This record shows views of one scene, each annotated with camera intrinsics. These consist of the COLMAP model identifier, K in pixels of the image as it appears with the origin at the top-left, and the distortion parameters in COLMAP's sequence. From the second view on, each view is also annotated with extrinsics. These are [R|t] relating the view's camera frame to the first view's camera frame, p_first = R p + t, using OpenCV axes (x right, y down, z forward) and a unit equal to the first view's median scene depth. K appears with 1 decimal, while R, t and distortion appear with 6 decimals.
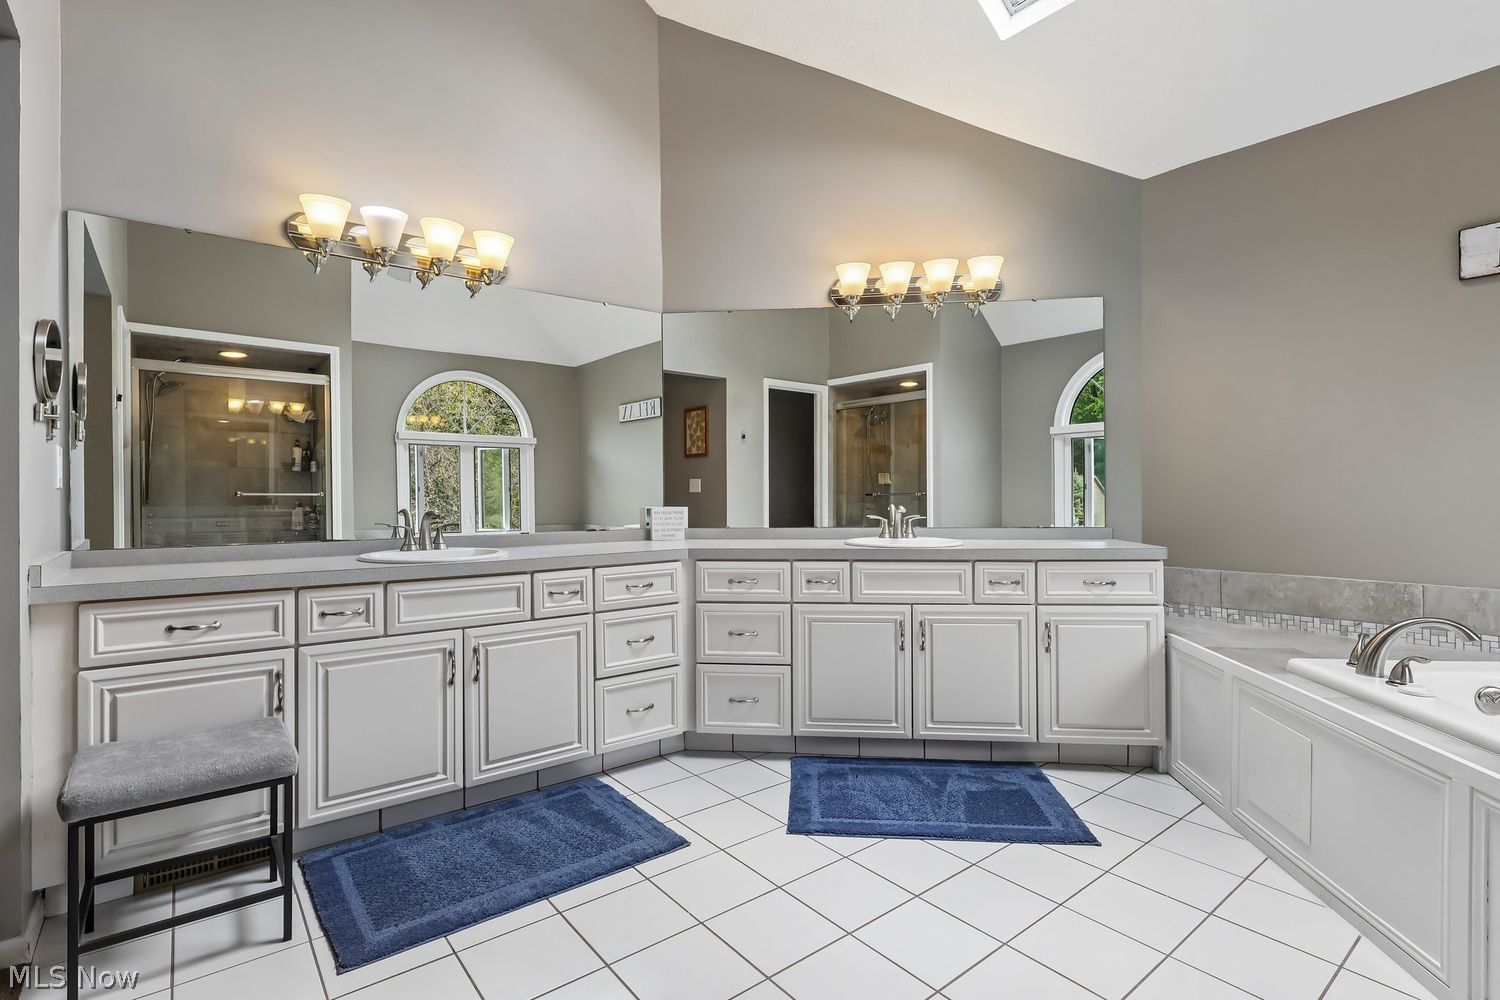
lens RADIAL K [[713.0, 0, 734.6], [0, 713.0, 496.9], [0, 0, 1]] dist [0.001013, -0.000670]
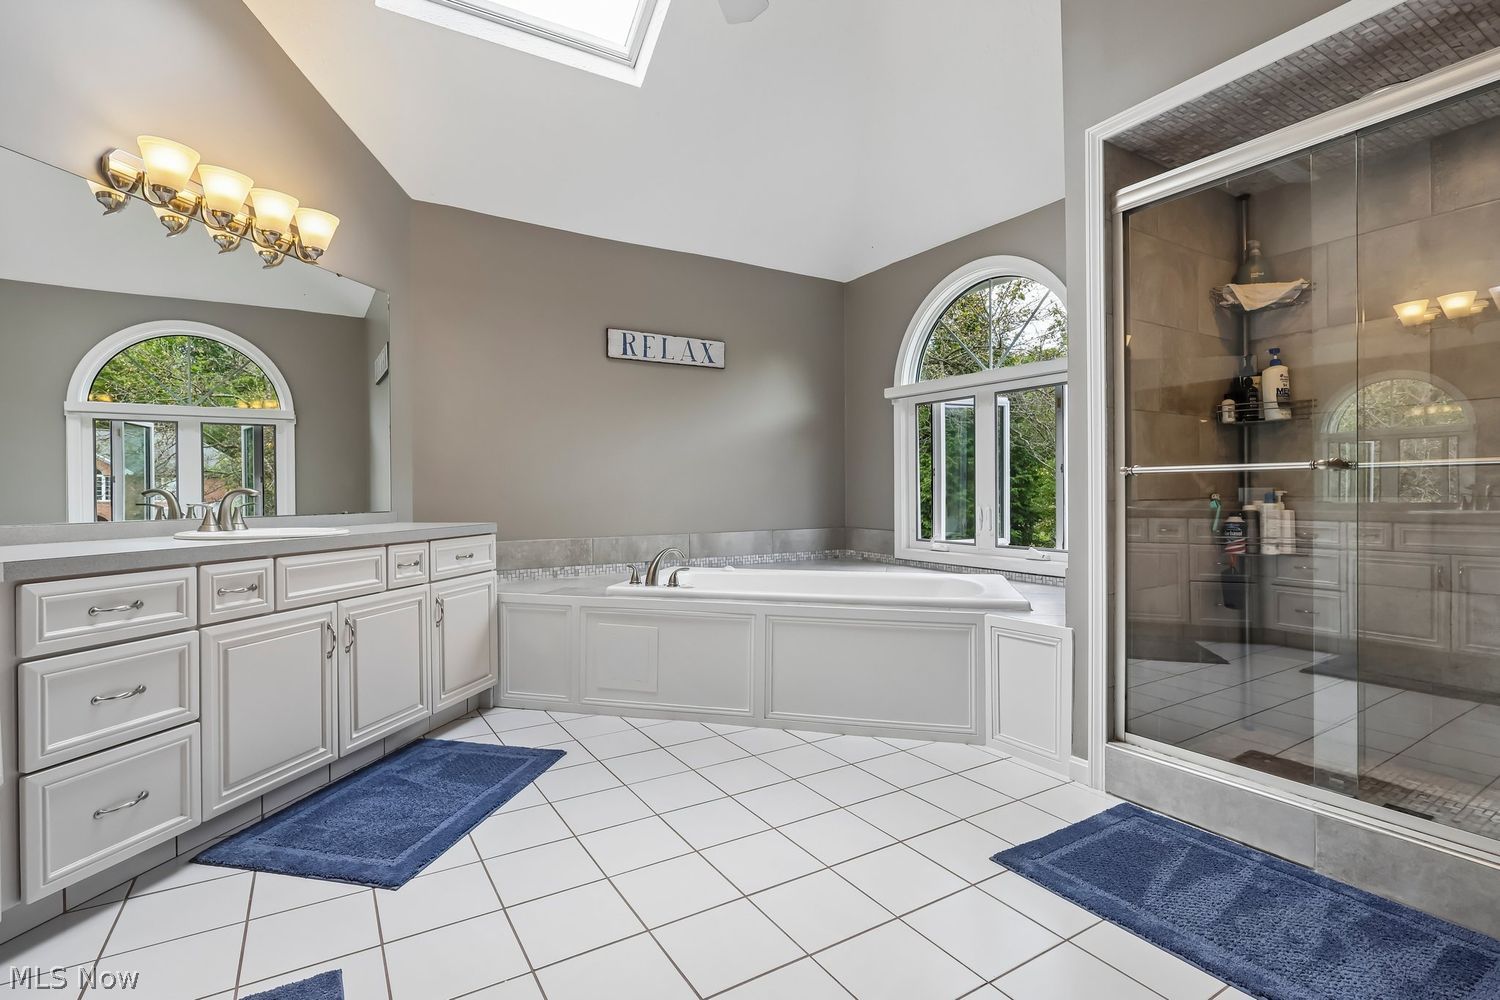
lens RADIAL K [[713.0, 0, 736.2], [0, 713.0, 498.6], [0, 0, 1]] dist [0.001013, -0.000670]
pose [[0.117351, -0.000071, 0.993090, -0.562170], [0.007849, 0.999969, -0.000856, 0.033105], [-0.993059, 0.007895, 0.117348, 0.439196]]
